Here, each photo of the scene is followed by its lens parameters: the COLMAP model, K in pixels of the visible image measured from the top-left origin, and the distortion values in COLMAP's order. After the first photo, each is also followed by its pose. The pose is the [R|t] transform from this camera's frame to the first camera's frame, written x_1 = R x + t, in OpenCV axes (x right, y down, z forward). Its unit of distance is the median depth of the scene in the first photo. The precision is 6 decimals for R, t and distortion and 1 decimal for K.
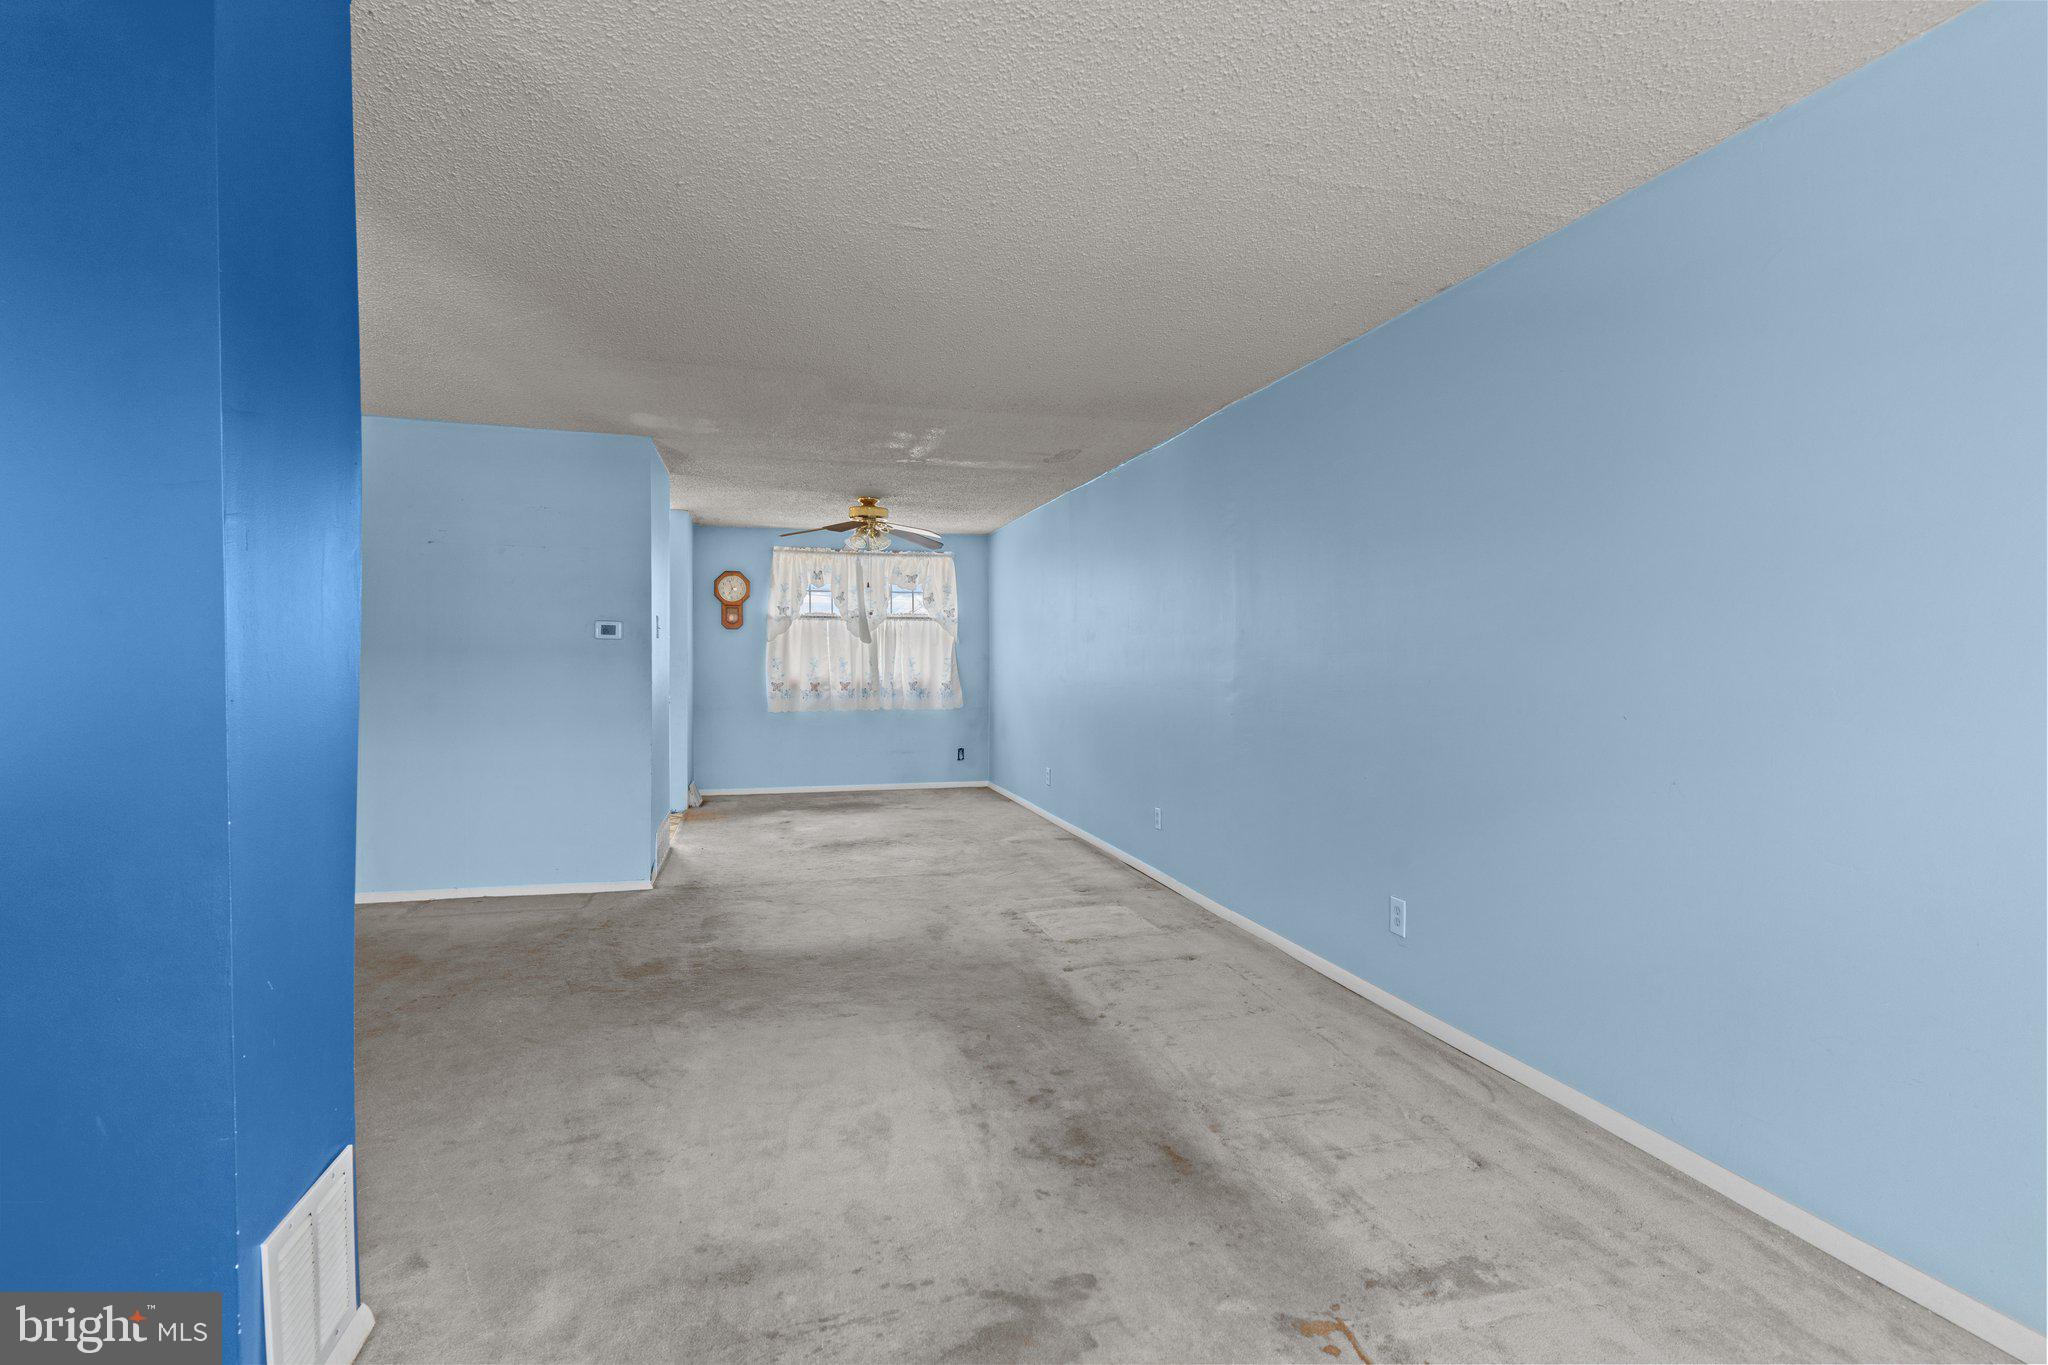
lens RADIAL K [[965.5, 0, 1024.0], [0, 965.5, 682.5], [0, 0, 1]] dist [-0.000234, 0.000052]
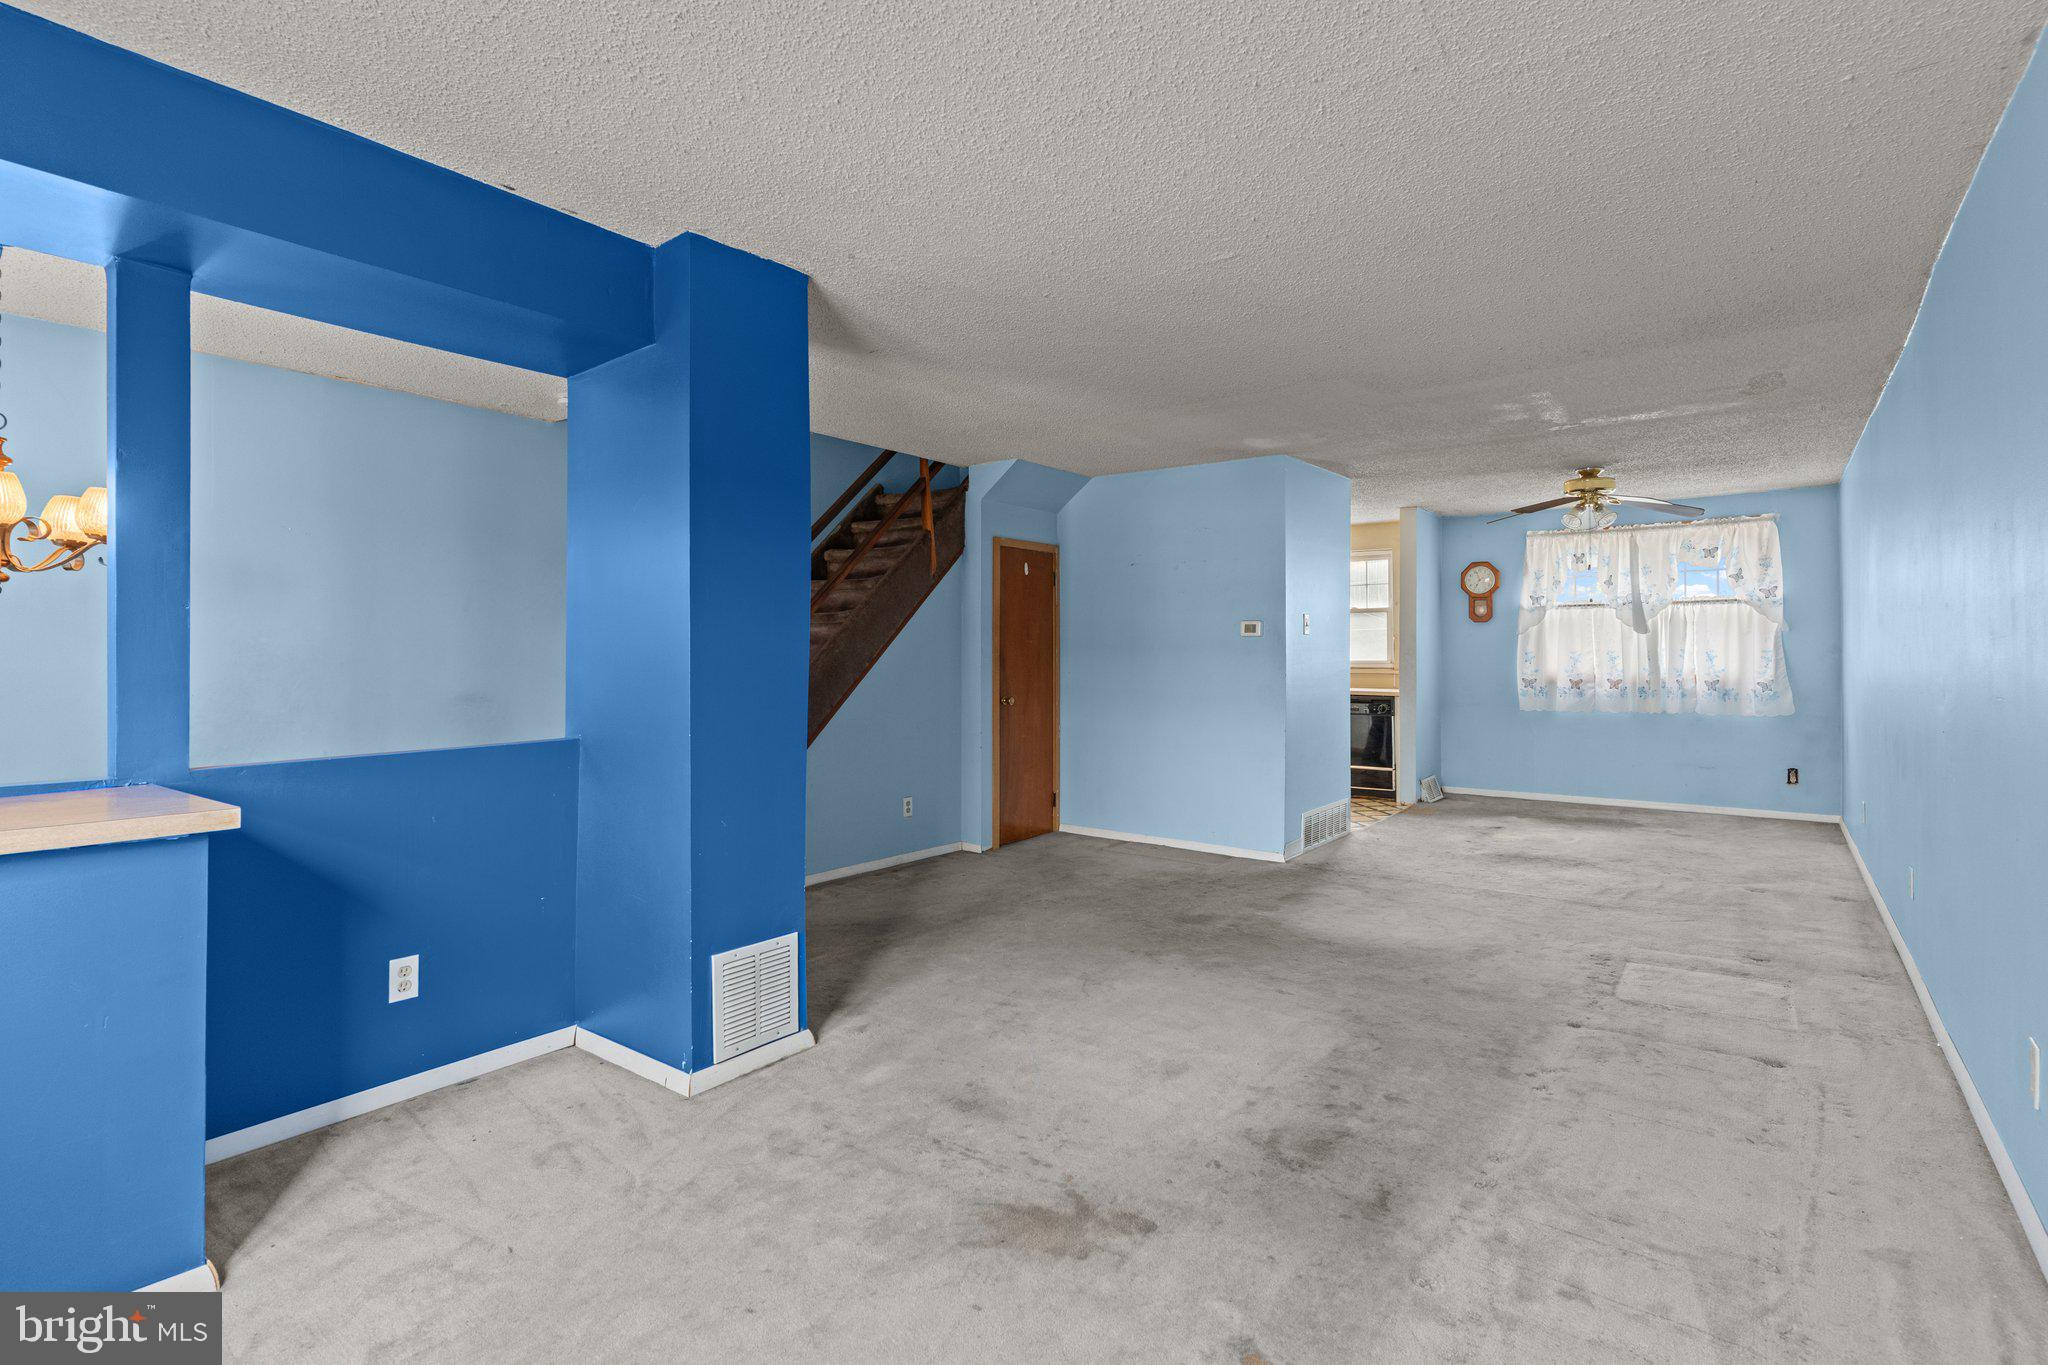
lens RADIAL K [[976.7, 0, 1018.7], [0, 976.7, 654.8], [0, 0, 1]] dist [0.000715, 0.000035]
pose [[0.607162, -0.005560, -0.794559, 0.189812], [-0.013423, 0.999761, -0.017253, -0.000026], [0.794465, 0.021141, 0.606942, 0.046396]]
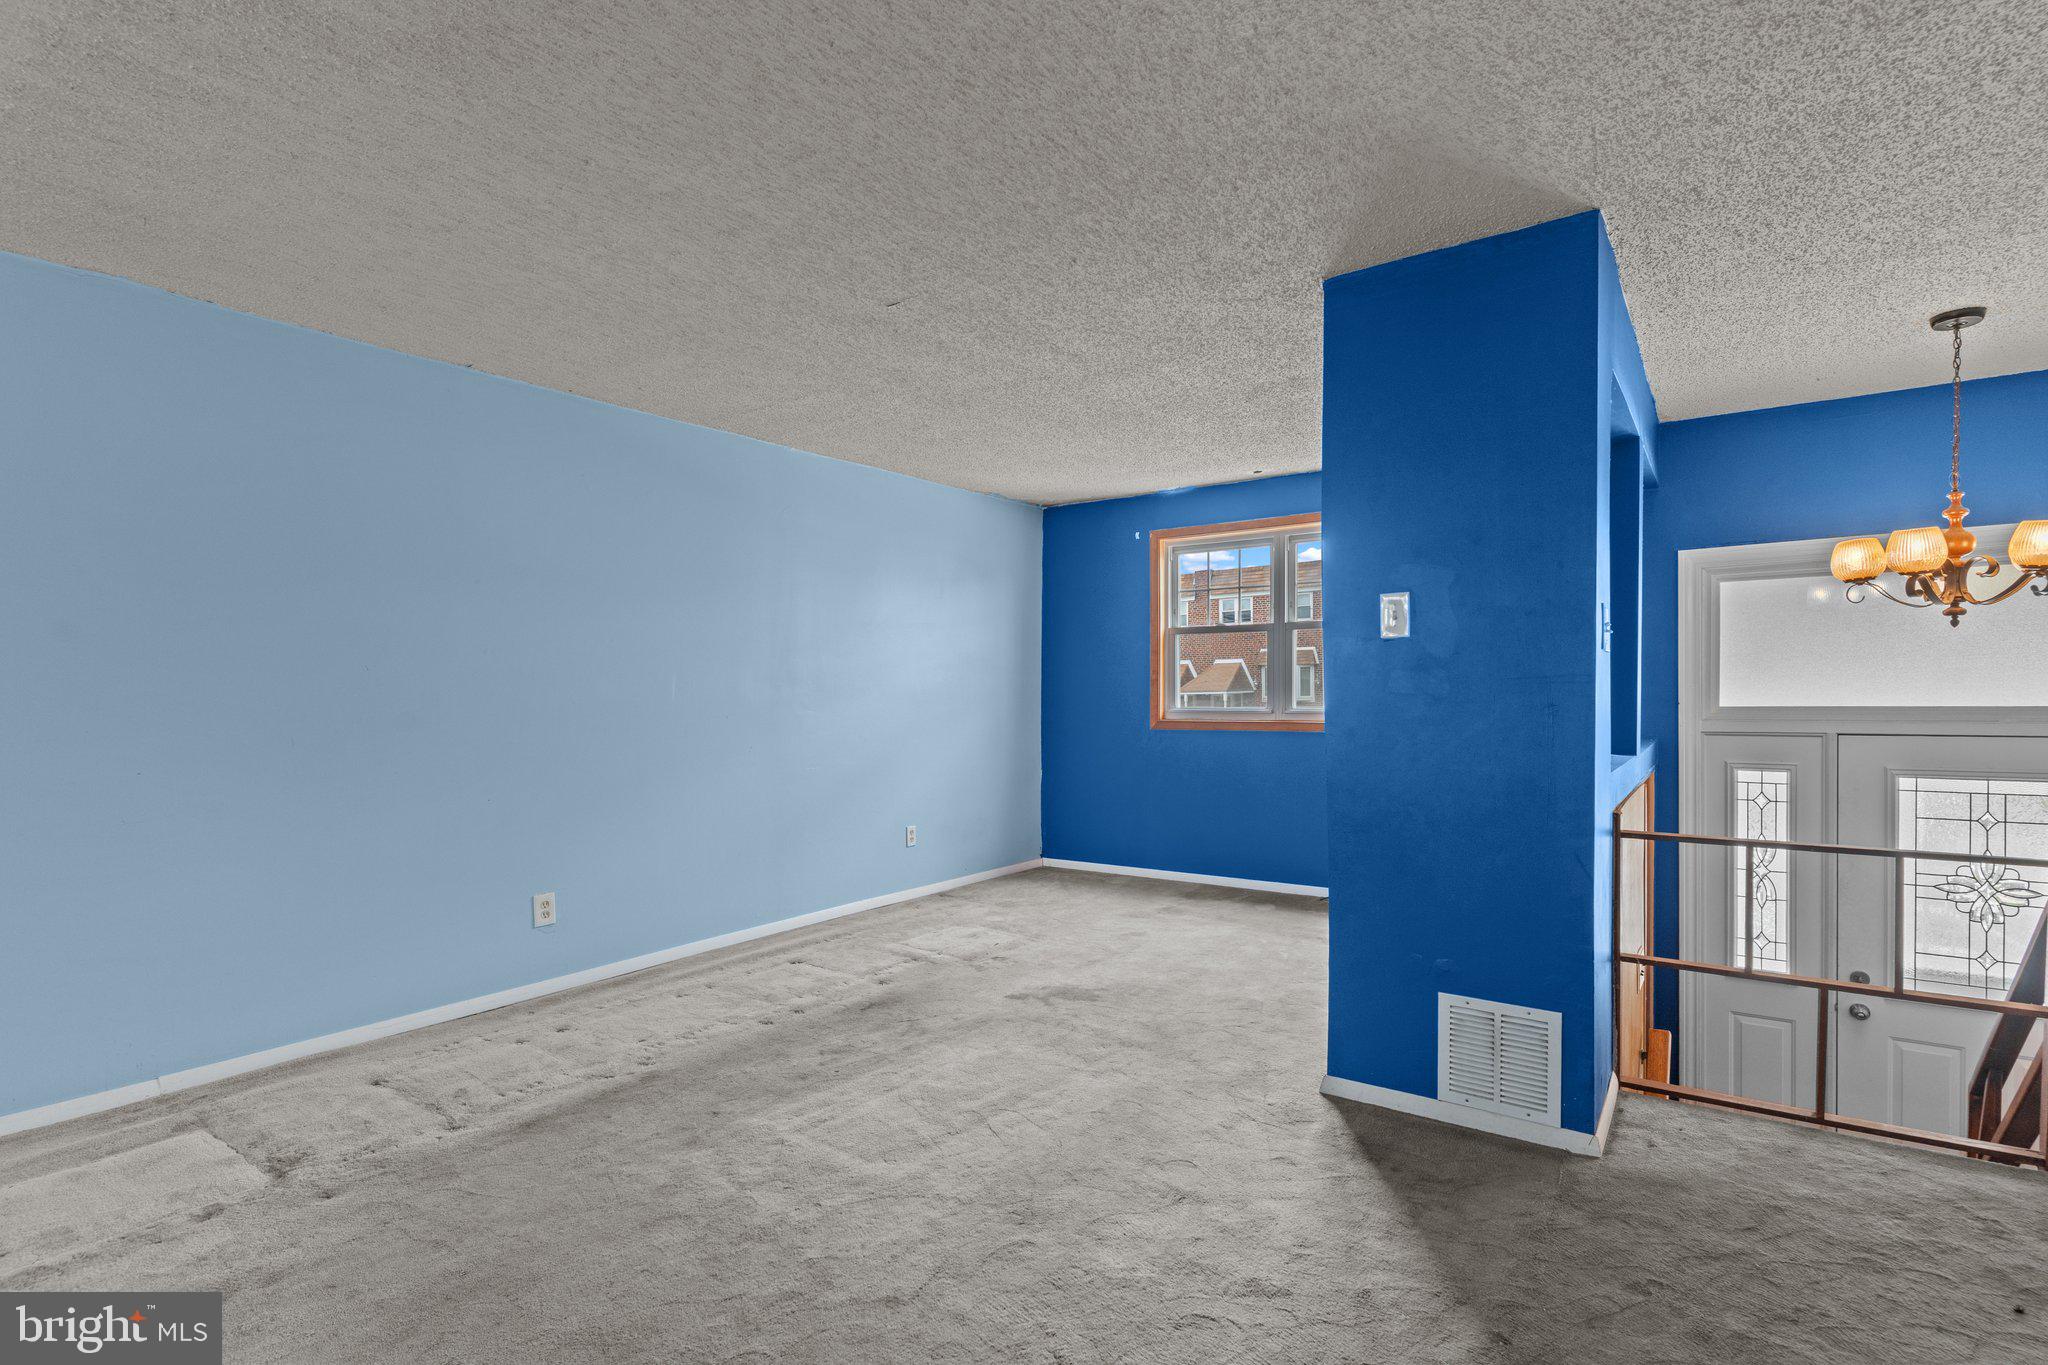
lens RADIAL K [[986.6, 0, 1017.5], [0, 986.6, 703.5], [0, 0, 1]] dist [0.002718, 0.000246]
pose [[-0.626395, -0.012520, 0.779406, -0.341052], [0.020503, 0.999260, 0.032530, -0.011362], [-0.779237, 0.036357, -0.625675, 0.500922]]
